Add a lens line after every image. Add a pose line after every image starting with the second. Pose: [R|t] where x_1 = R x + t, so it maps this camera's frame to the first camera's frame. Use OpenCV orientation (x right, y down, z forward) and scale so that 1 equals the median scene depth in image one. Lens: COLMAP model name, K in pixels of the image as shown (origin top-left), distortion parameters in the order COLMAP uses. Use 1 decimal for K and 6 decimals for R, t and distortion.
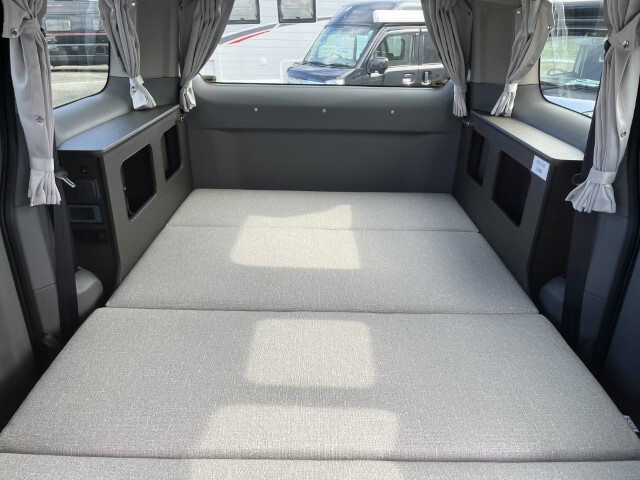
lens RADIAL K [[485.7, 0, 317.3], [0, 485.7, 243.5], [0, 0, 1]] dist [0.055307, -0.078870]
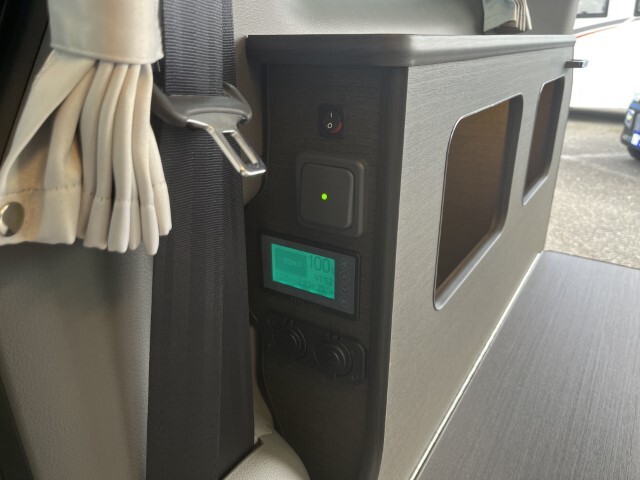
lens RADIAL K [[485.7, 0, 318.6], [0, 485.7, 239.4], [0, 0, 1]] dist [0.055307, -0.078870]
pose [[0.843115, 0.196366, -0.500597, -0.238957], [-0.211551, 0.976996, 0.026941, -0.066148], [0.494372, 0.083187, 0.865261, 0.550035]]
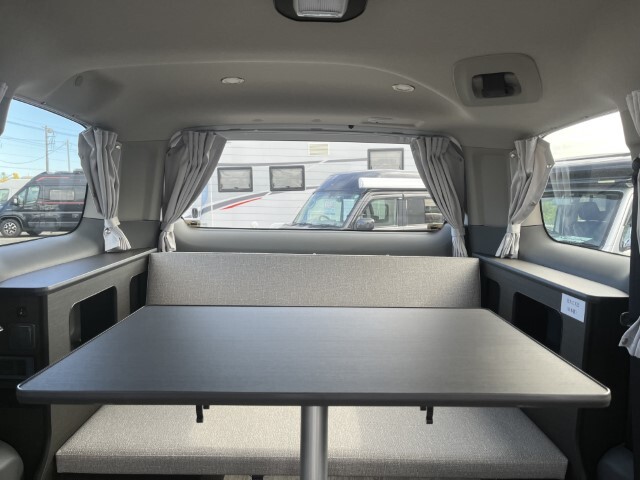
lens RADIAL K [[485.7, 0, 321.5], [0, 485.7, 239.5], [0, 0, 1]] dist [0.055307, -0.078870]
pose [[0.999461, 0.003248, 0.032678, -0.003044], [0.007637, 0.944830, -0.327472, 0.004912], [-0.031938, 0.327545, 0.944296, 0.124236]]
